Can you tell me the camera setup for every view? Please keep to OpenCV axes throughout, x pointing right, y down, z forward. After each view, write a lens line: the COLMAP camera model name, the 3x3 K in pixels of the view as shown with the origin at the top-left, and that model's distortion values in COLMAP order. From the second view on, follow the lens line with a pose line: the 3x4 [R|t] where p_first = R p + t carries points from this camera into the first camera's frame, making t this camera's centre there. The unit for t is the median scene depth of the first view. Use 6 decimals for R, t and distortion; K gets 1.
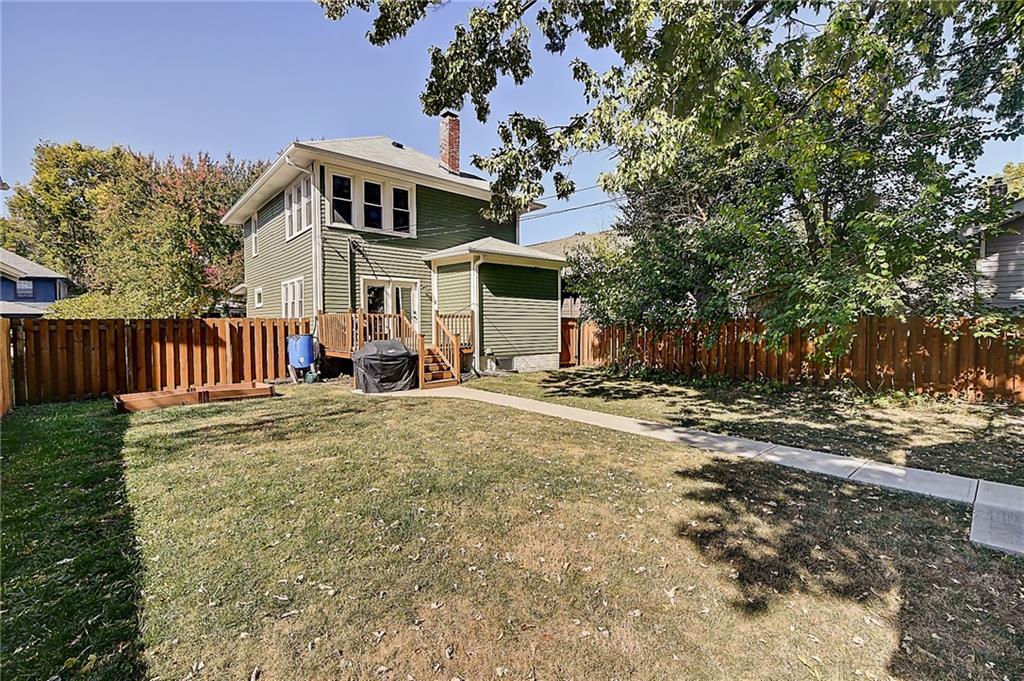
lens RADIAL K [[447.9, 0, 512.1], [0, 447.9, 342.3], [0, 0, 1]] dist [-0.004335, -0.011259]
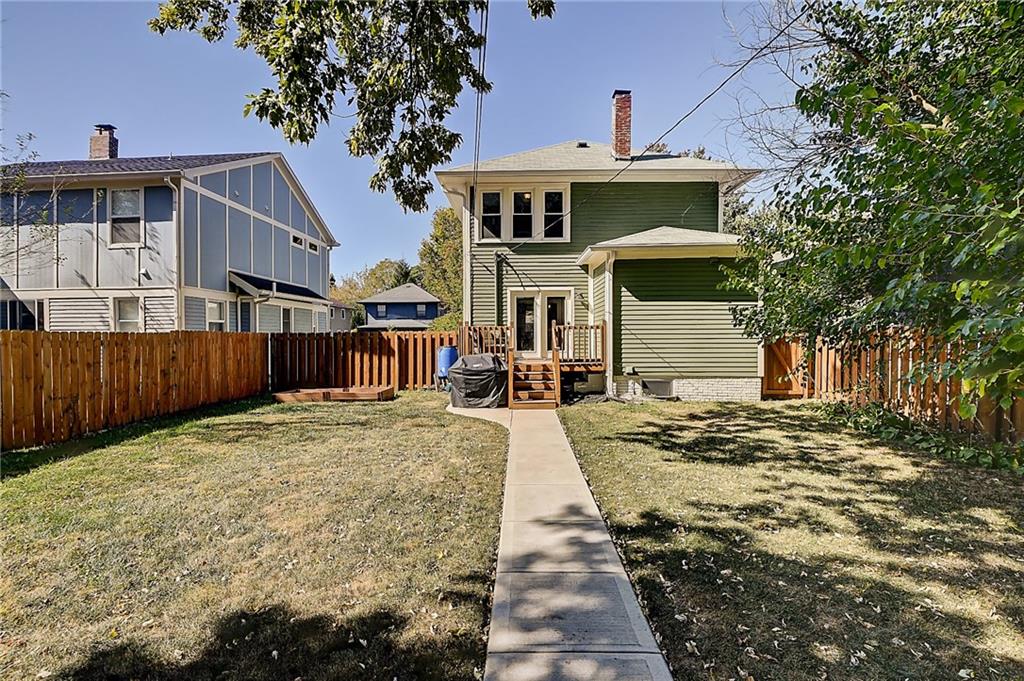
lens RADIAL K [[447.9, 0, 509.9], [0, 447.9, 340.2], [0, 0, 1]] dist [-0.004335, -0.011259]
pose [[0.733568, 0.006264, -0.679587, 0.343291], [-0.023051, 0.999612, -0.015668, -0.016487], [0.679225, 0.027159, 0.733427, 0.275955]]
